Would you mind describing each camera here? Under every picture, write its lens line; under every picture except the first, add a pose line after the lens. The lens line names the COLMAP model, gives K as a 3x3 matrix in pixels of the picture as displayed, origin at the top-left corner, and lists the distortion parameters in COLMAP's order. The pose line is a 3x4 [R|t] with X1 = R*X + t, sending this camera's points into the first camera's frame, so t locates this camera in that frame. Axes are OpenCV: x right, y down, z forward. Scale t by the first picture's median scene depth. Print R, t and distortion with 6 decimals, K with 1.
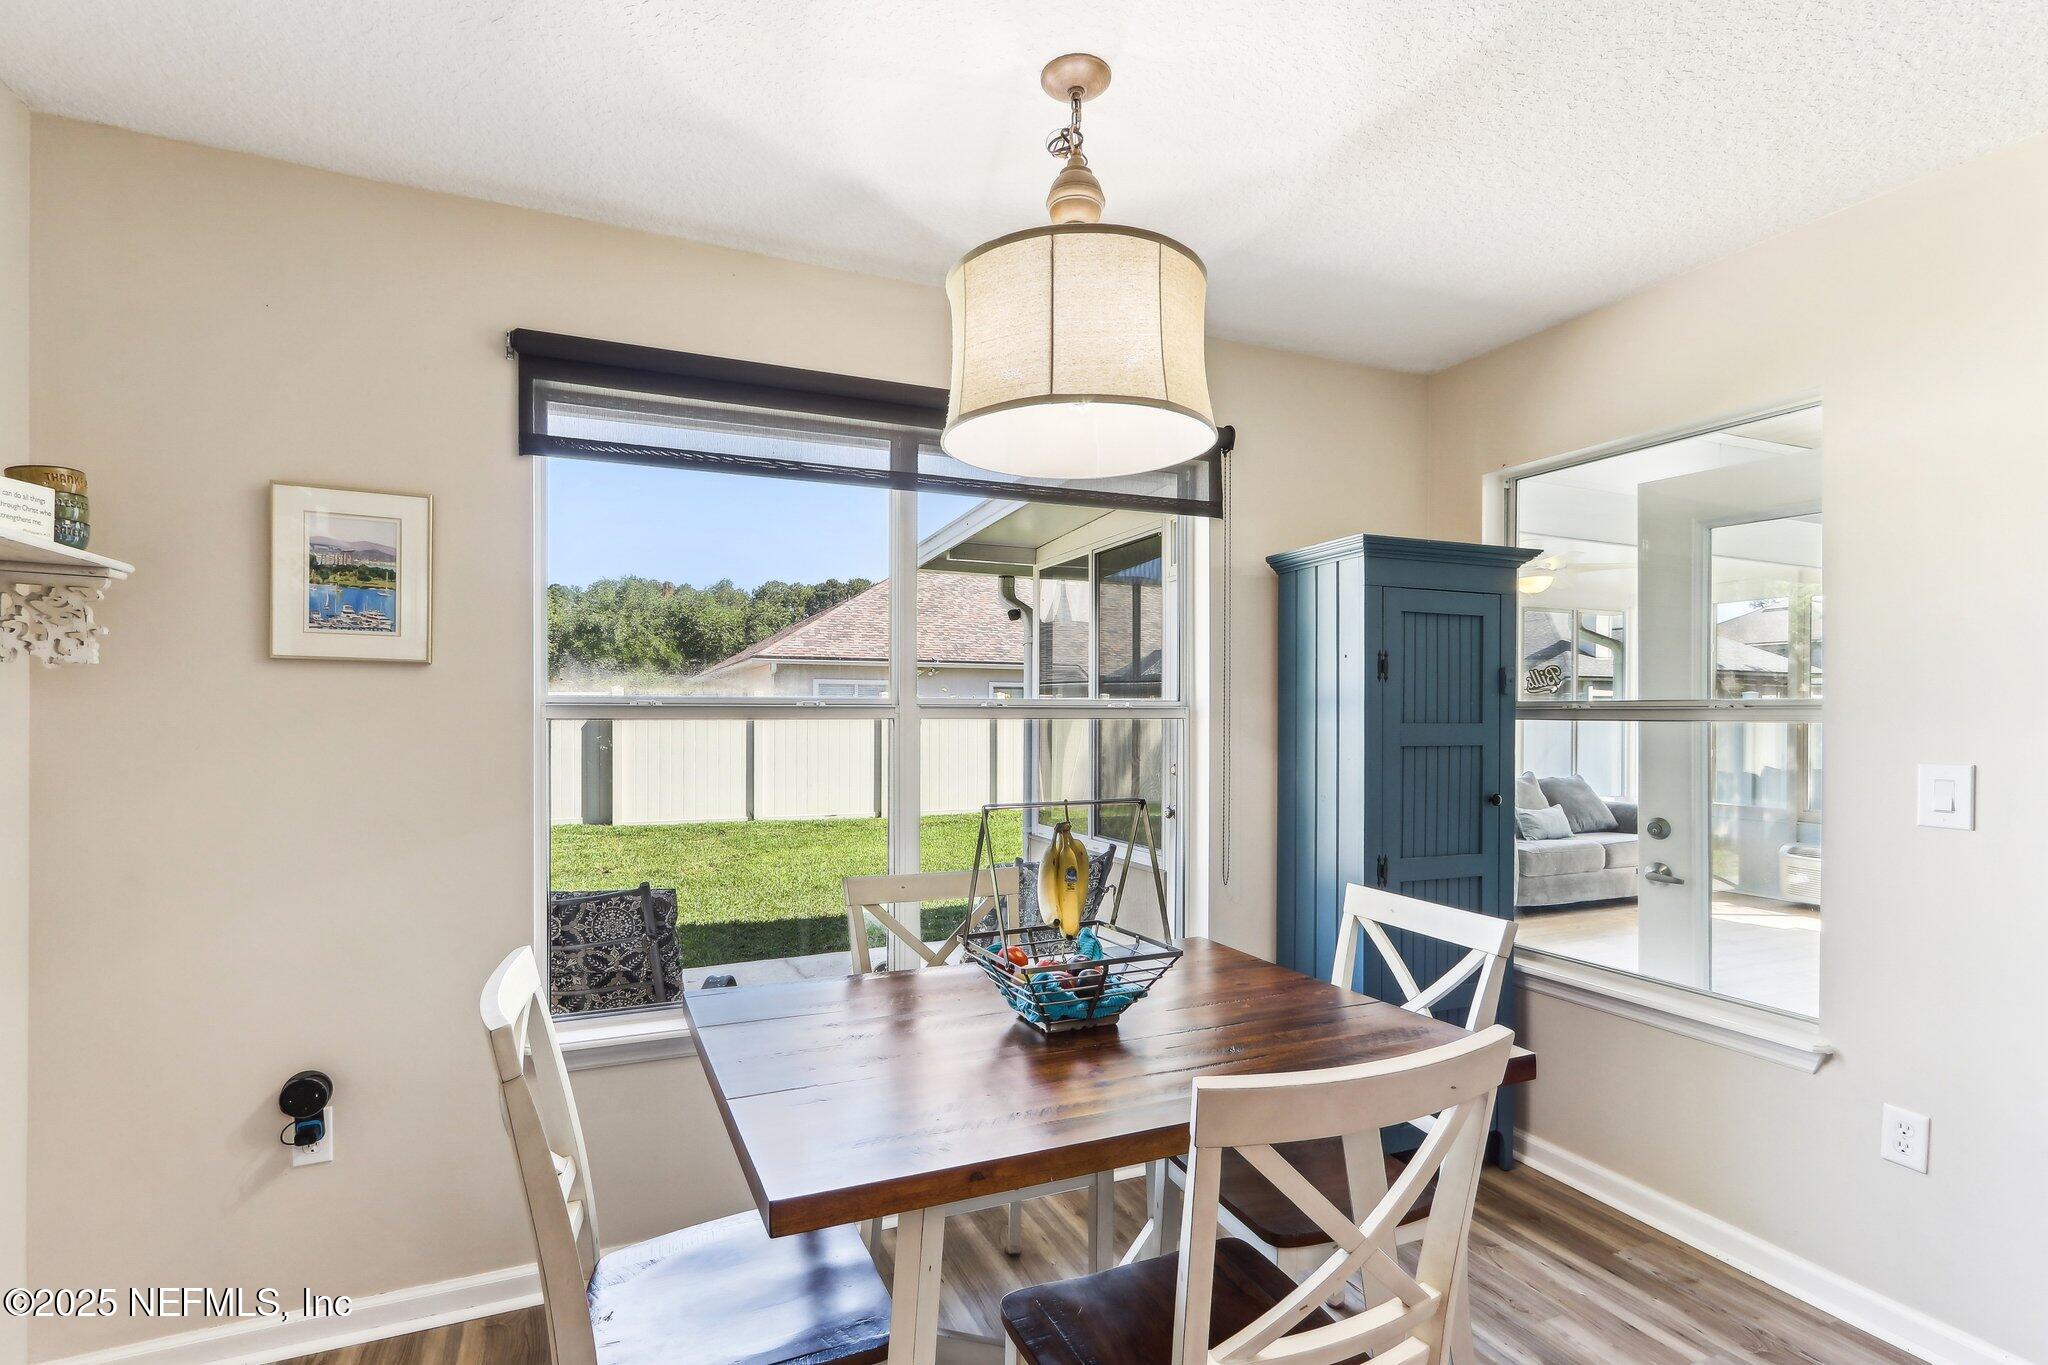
lens RADIAL K [[977.6, 0, 1010.9], [0, 977.6, 713.4], [0, 0, 1]] dist [-0.003264, 0.004135]
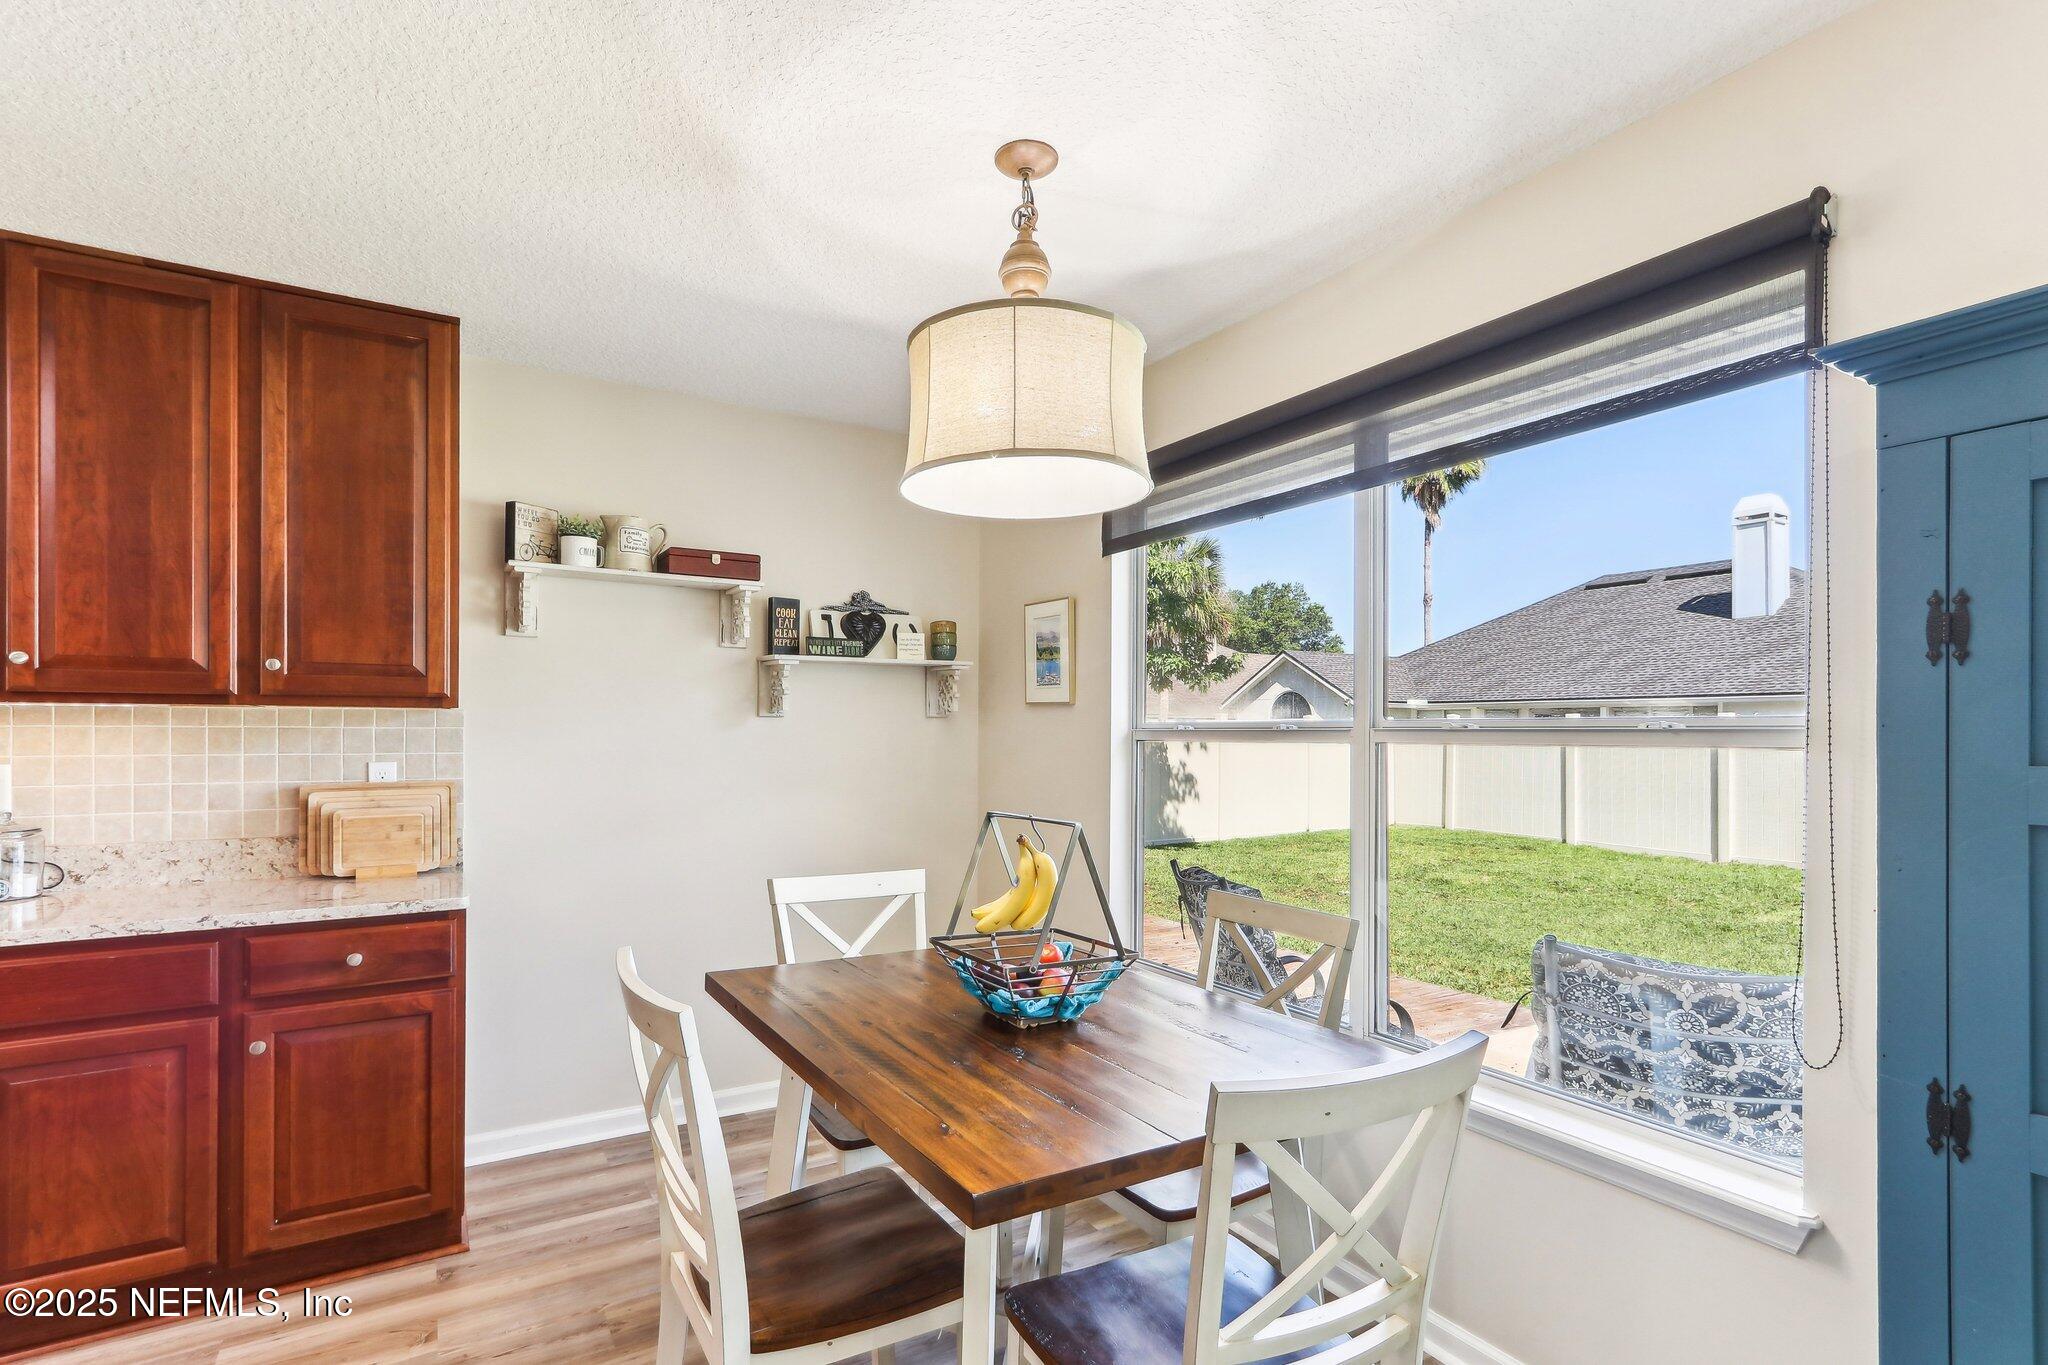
lens RADIAL K [[977.6, 0, 999.2], [0, 977.6, 729.5], [0, 0, 1]] dist [-0.003264, 0.004135]
pose [[0.125442, -0.002746, -0.992097, 0.776356], [-0.003991, 0.999987, -0.003272, -0.003407], [0.992093, 0.004370, 0.125430, 0.563225]]
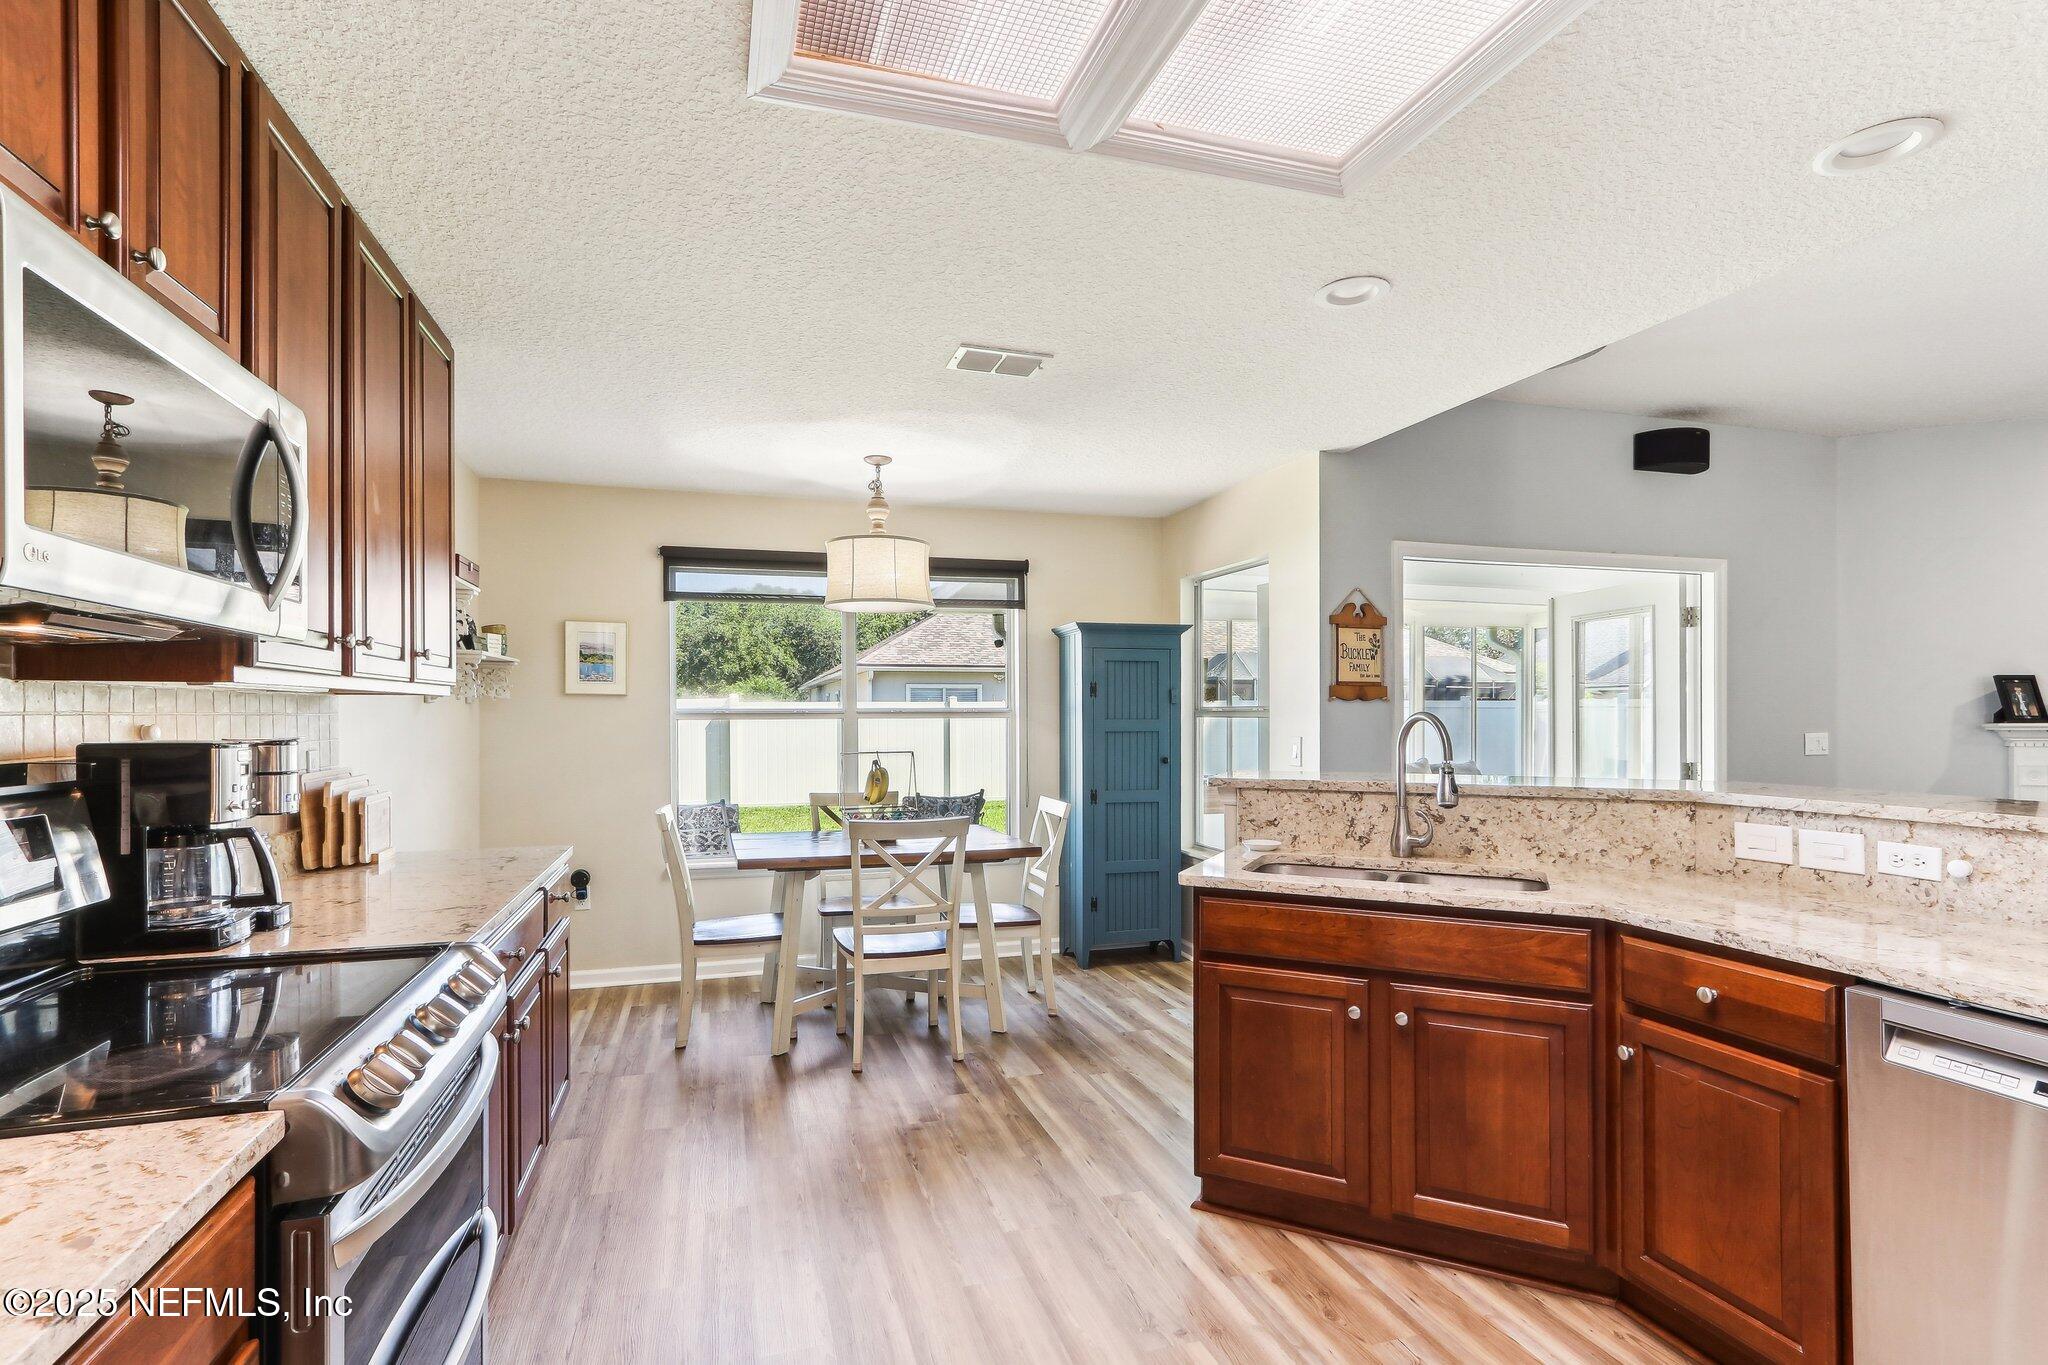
lens RADIAL K [[977.6, 0, 1015.8], [0, 977.6, 720.6], [0, 0, 1]] dist [-0.003264, 0.004135]
pose [[0.993675, -0.004525, -0.112201, 0.463392], [0.005347, 0.999961, 0.007027, -0.002690], [0.112165, -0.007583, 0.993661, -0.959837]]
